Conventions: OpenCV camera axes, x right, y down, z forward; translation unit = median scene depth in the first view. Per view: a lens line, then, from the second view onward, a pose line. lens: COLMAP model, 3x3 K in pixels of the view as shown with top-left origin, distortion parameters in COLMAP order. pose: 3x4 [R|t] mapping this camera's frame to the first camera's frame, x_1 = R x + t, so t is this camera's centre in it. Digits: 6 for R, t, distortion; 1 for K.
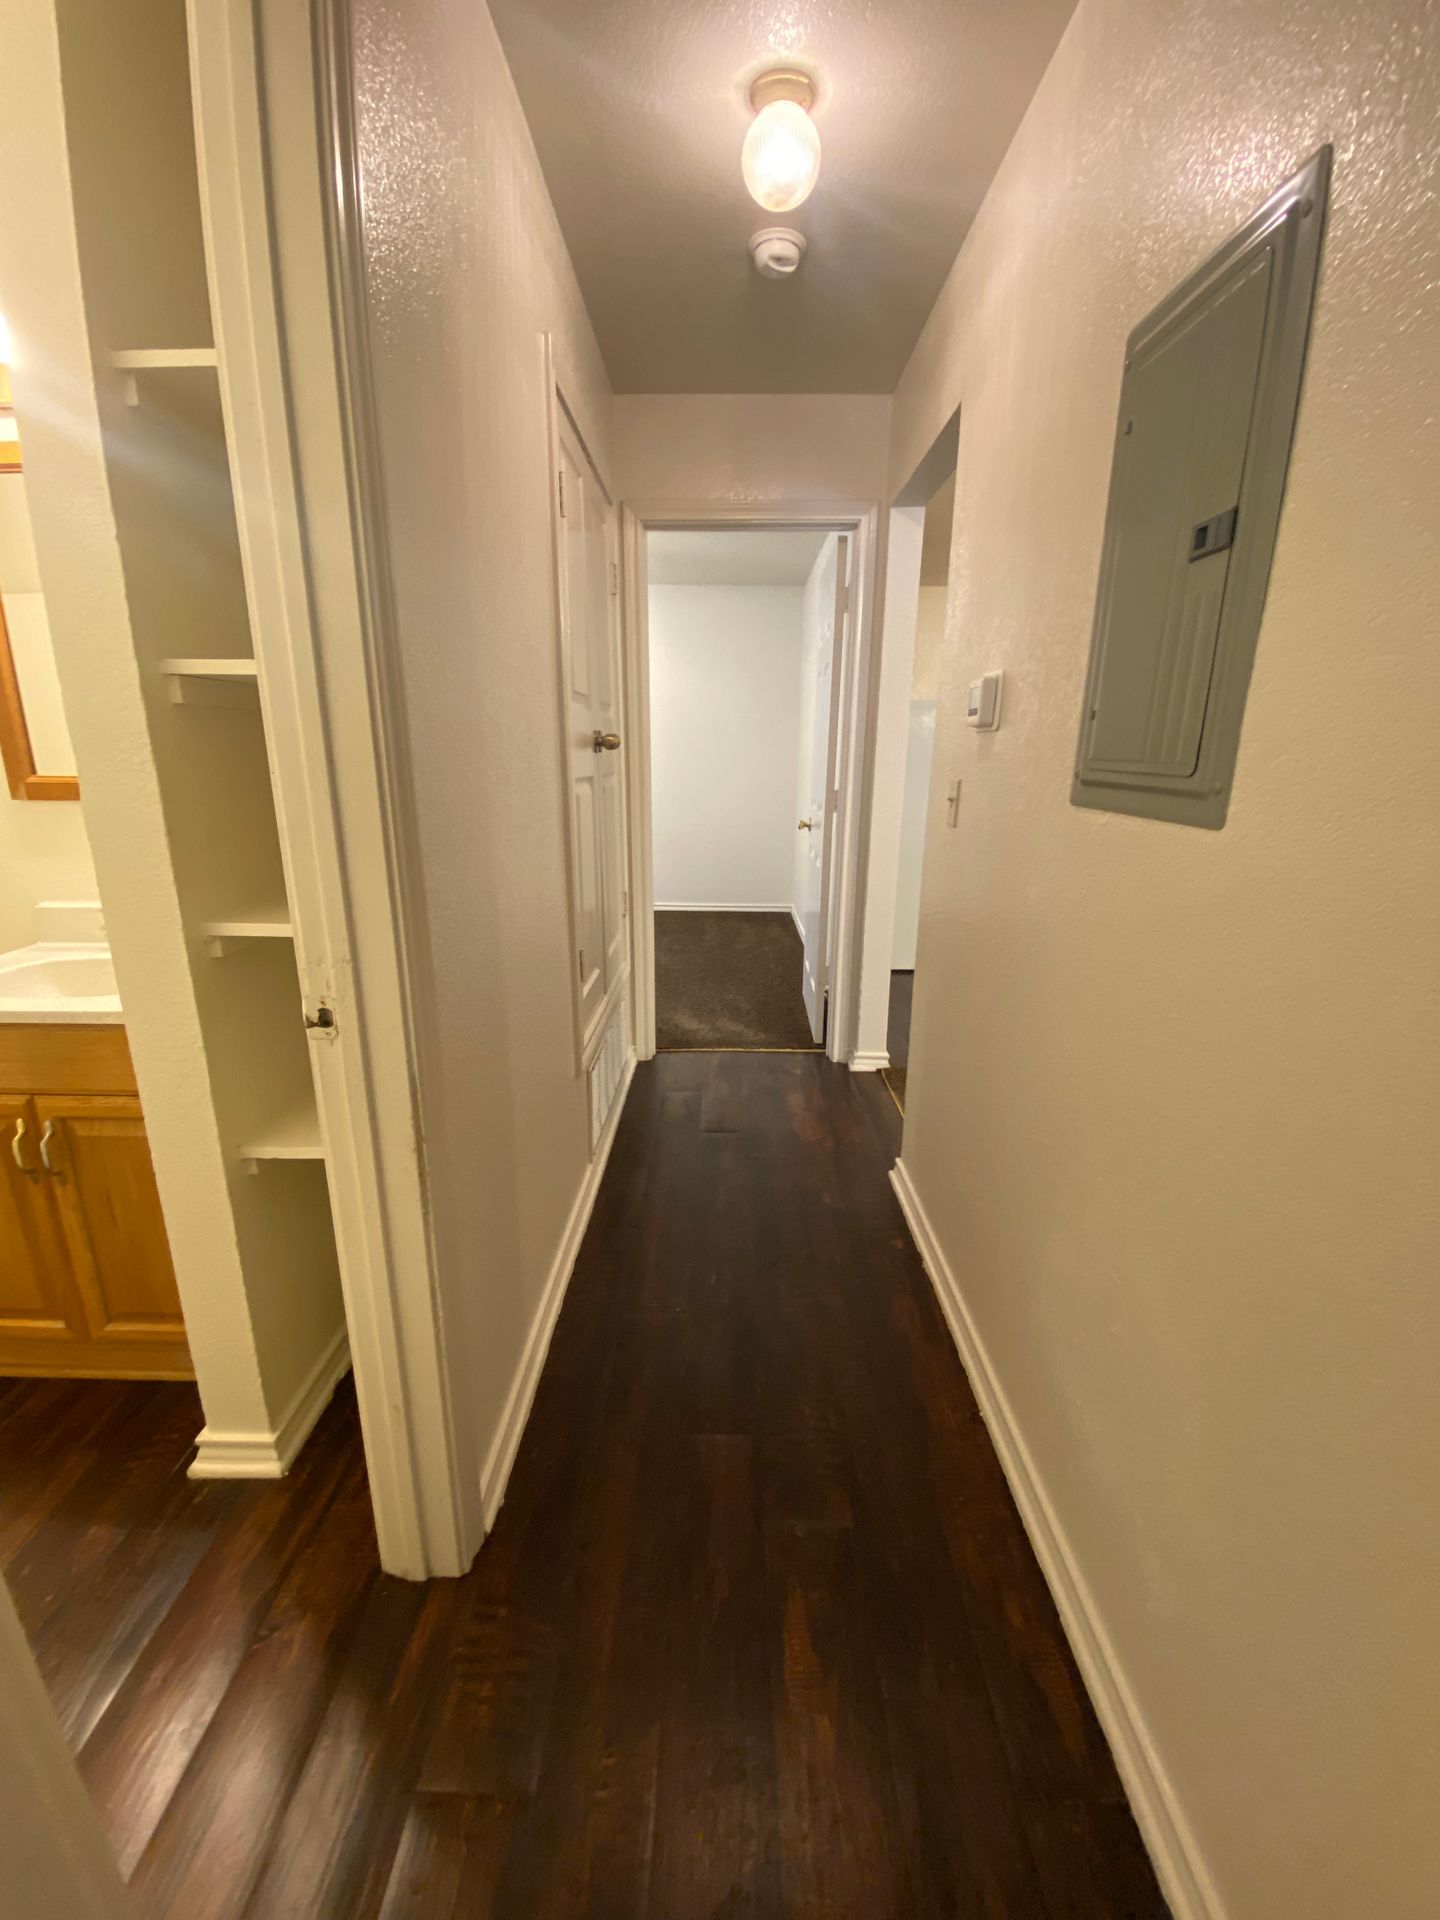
lens RADIAL K [[783.8, 0, 720.0], [0, 783.8, 960.0], [0, 0, 1]] dist [0.027269, -0.025679]
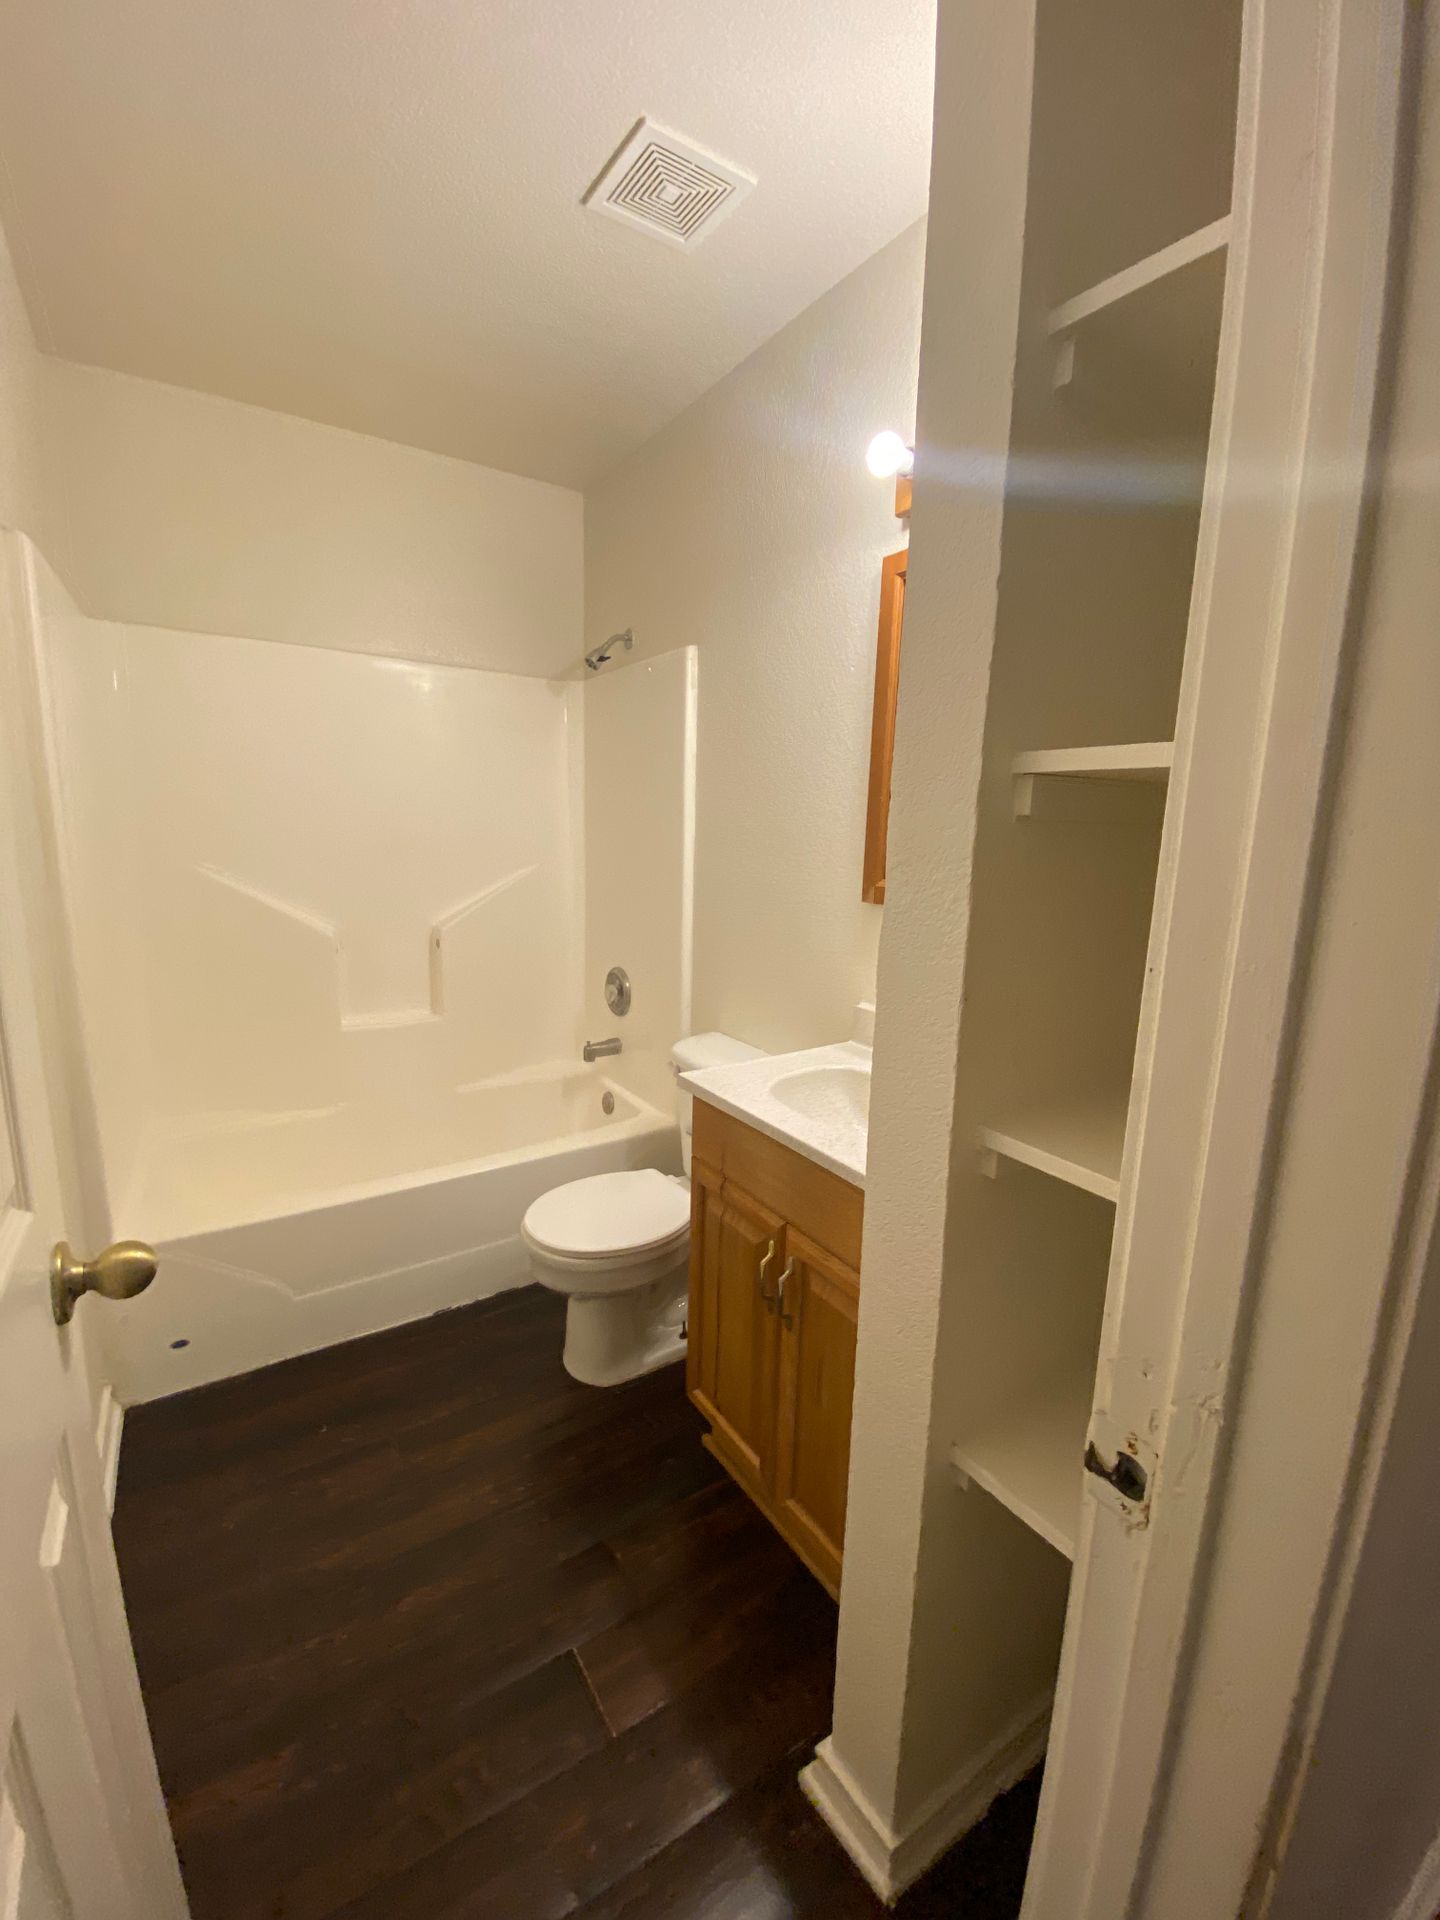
lens RADIAL K [[783.8, 0, 720.0], [0, 783.8, 960.0], [0, 0, 1]] dist [0.027269, -0.025679]
pose [[0.567507, 0.149325, -0.809715, -0.250291], [-0.235496, 0.971772, 0.014159, -0.142059], [0.788973, 0.182649, 0.586653, 0.392058]]
